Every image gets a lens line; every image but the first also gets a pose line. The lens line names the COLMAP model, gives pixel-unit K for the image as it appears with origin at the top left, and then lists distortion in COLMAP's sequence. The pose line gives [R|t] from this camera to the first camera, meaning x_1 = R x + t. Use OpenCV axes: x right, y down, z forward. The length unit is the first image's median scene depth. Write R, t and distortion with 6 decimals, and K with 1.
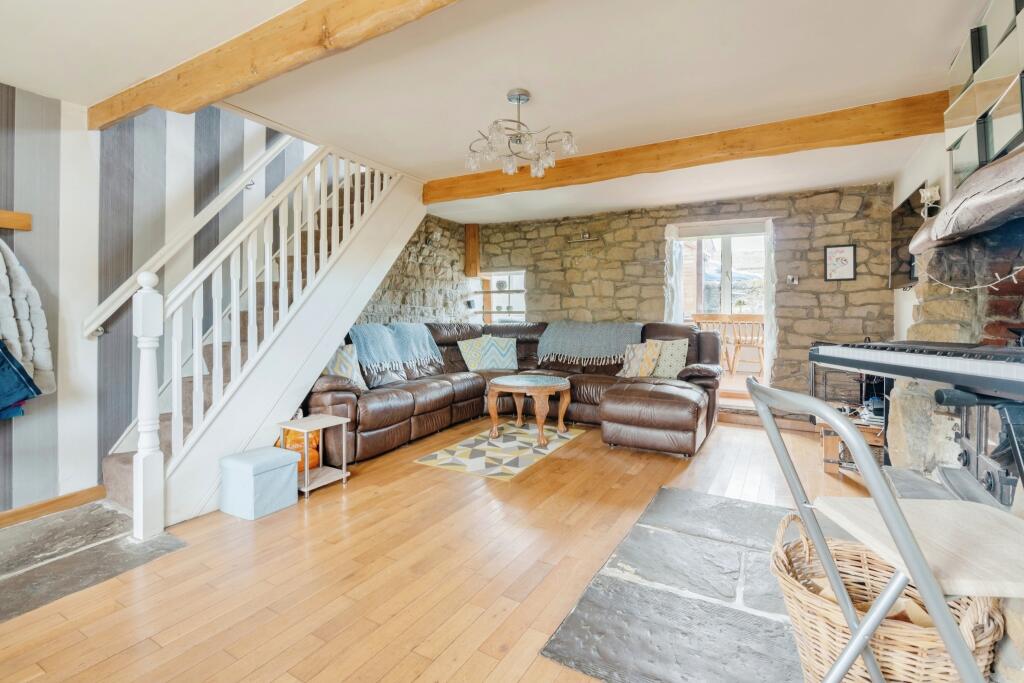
lens RADIAL K [[470.1, 0, 514.2], [0, 470.1, 314.0], [0, 0, 1]] dist [-0.001941, 0.000097]
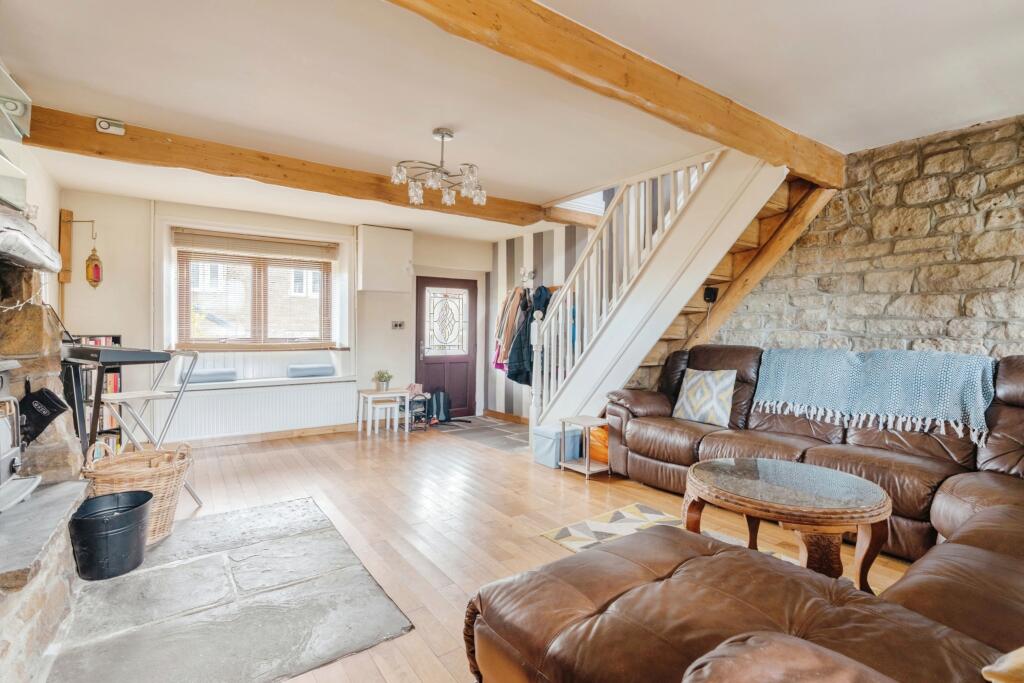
lens RADIAL K [[474.4, 0, 511.2], [0, 474.4, 327.7], [0, 0, 1]] dist [-0.001508, 0.004861]
pose [[-0.423420, -0.014794, -0.905812, 0.470530], [-0.007882, 0.999889, -0.012646, 0.001842], [0.905899, 0.001785, -0.423490, 0.798461]]
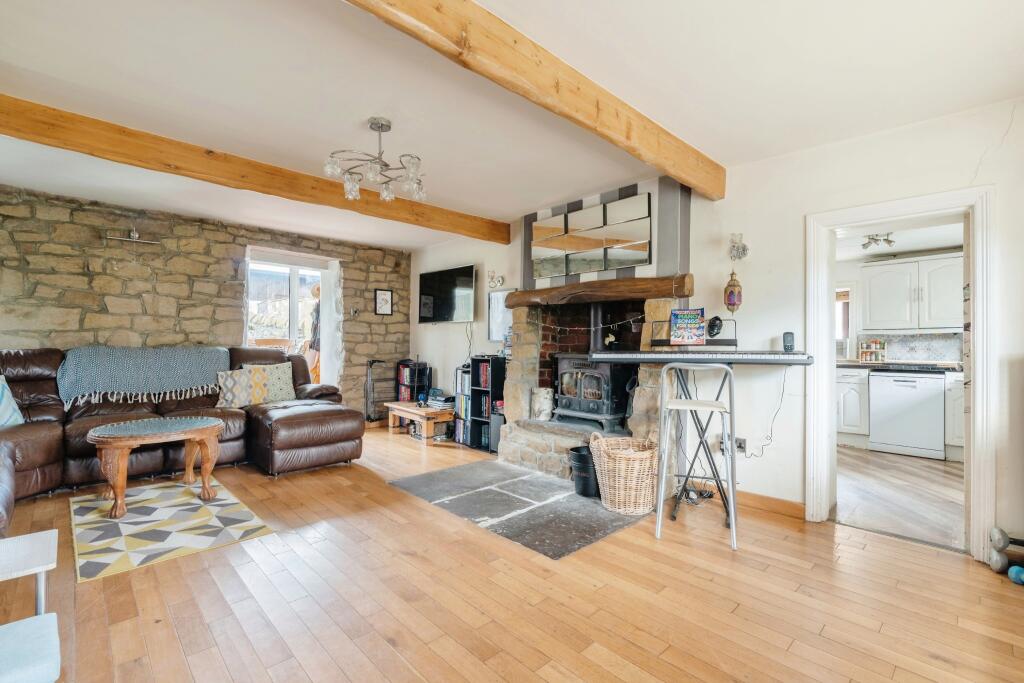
lens RADIAL K [[458.8, 0, 512.0], [0, 458.8, 341.5], [0, 0, 1]] dist [-0.000400, 0.000276]
pose [[0.284864, 0.001720, 0.958566, -0.423938], [-0.006303, 0.999980, 0.000079, 0.003670], [-0.958547, -0.006064, 0.284870, 0.213748]]
